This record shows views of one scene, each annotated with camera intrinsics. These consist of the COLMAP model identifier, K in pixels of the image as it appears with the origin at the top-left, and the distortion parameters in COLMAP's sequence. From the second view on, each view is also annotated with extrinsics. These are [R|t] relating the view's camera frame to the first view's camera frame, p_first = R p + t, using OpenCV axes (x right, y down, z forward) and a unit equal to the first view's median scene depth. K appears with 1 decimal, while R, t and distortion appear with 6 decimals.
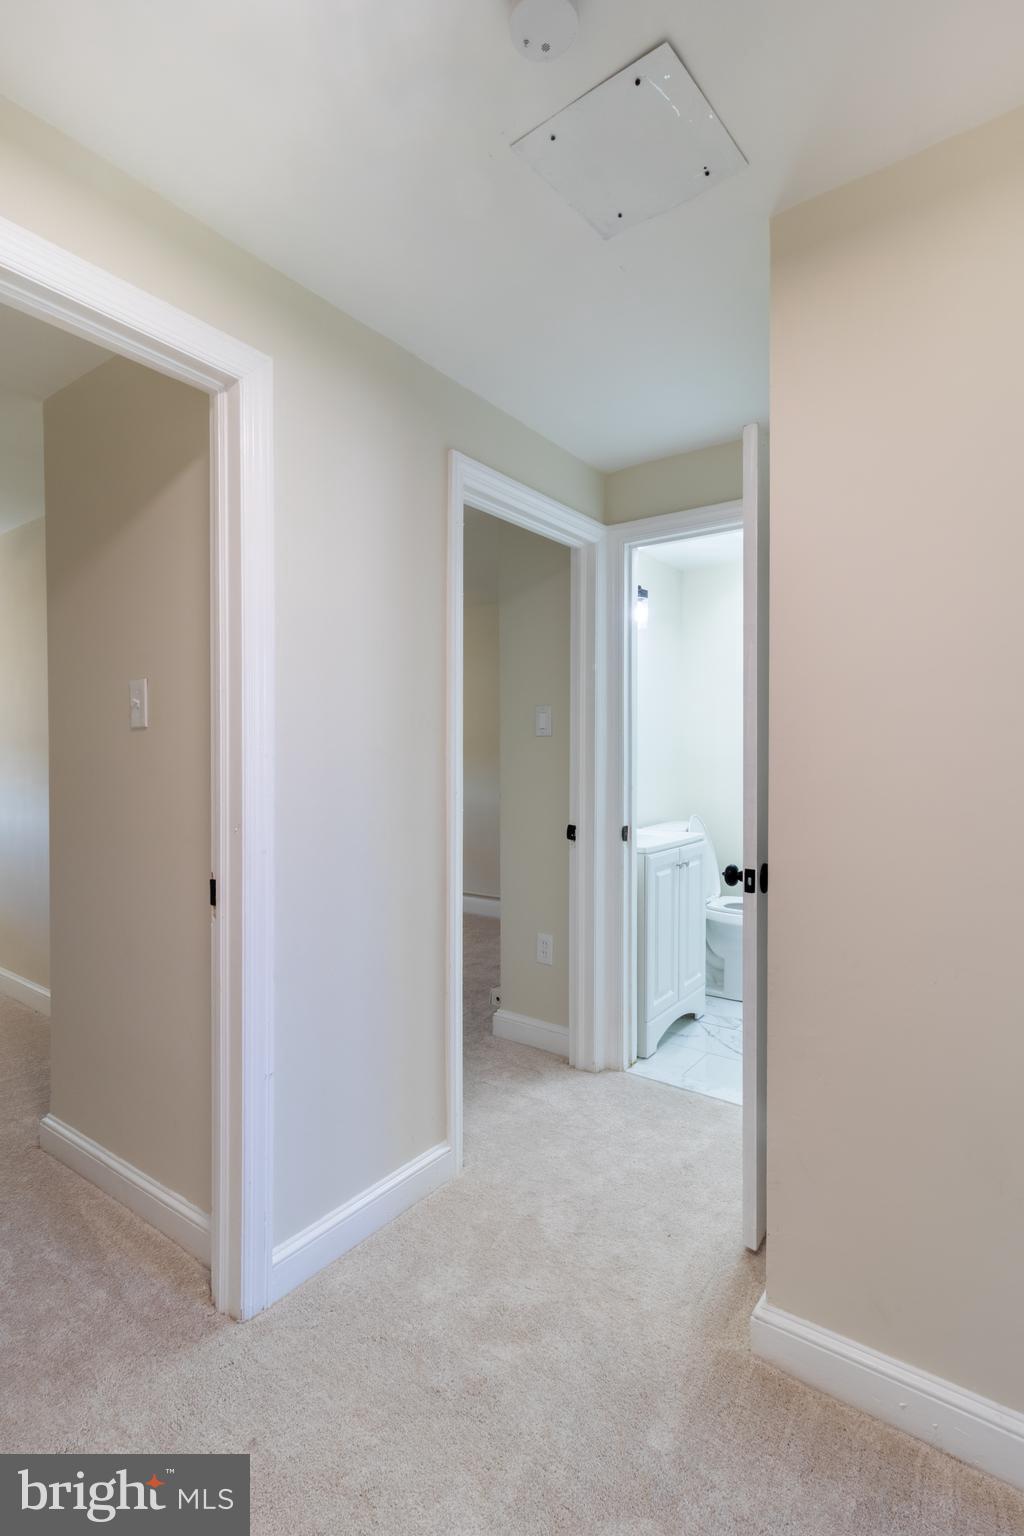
lens RADIAL K [[740.8, 0, 521.2], [0, 740.8, 768.0], [0, 0, 1]] dist [0.000171, 0.001301]
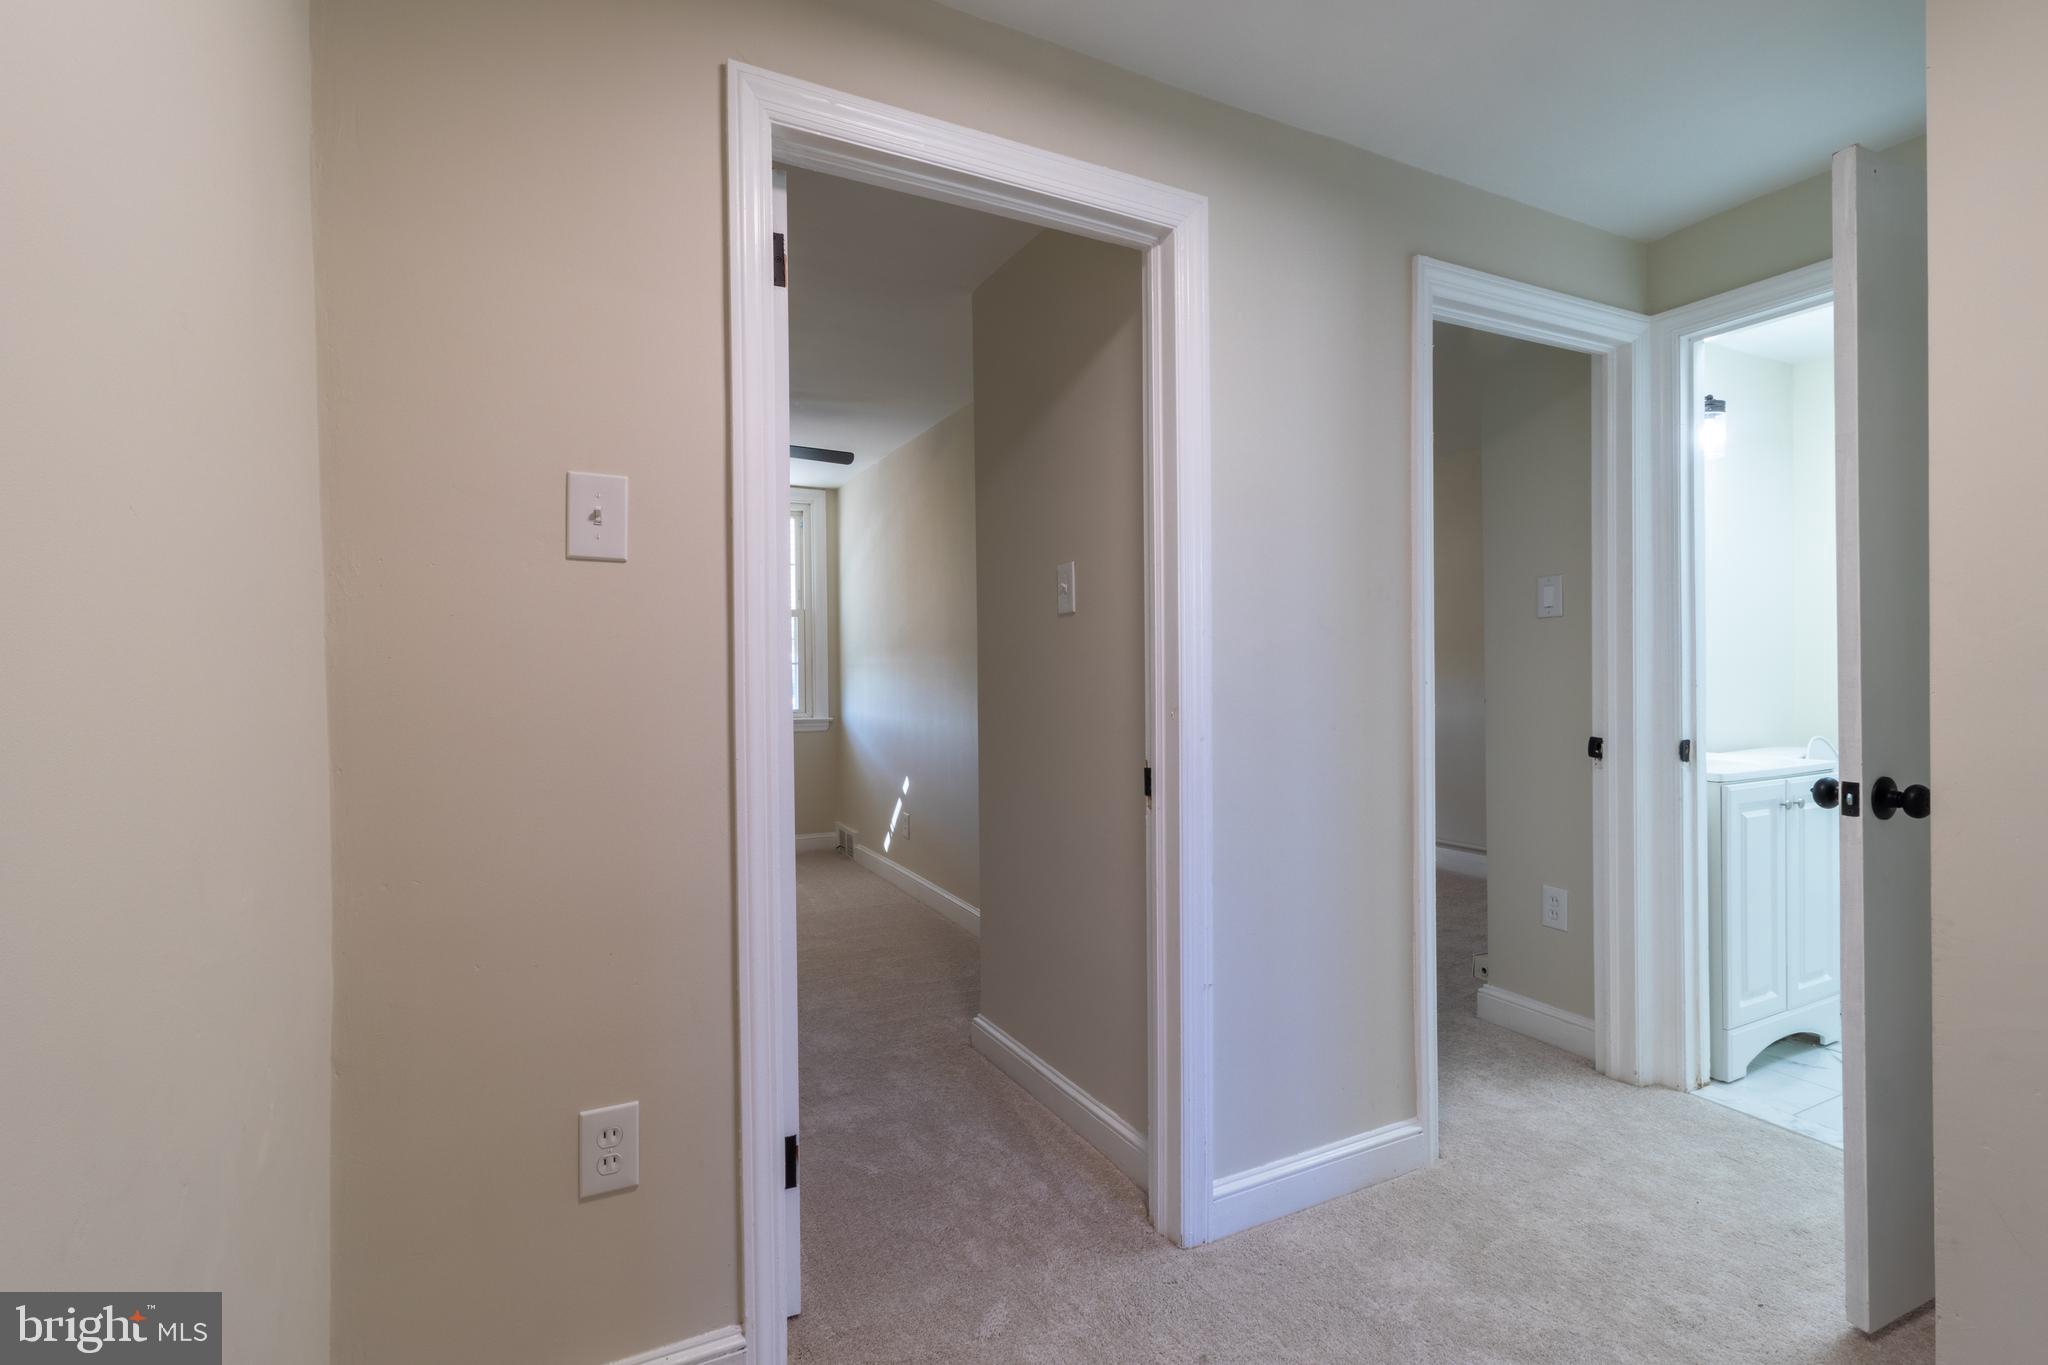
lens RADIAL K [[969.8, 0, 1024.2], [0, 969.8, 680.2], [0, 0, 1]] dist [0.002100, 0.001719]
pose [[0.892668, -0.008106, -0.450643, -0.003378], [0.001499, 0.999886, -0.015016, 0.049426], [0.450713, 0.012729, 0.892578, -0.135160]]
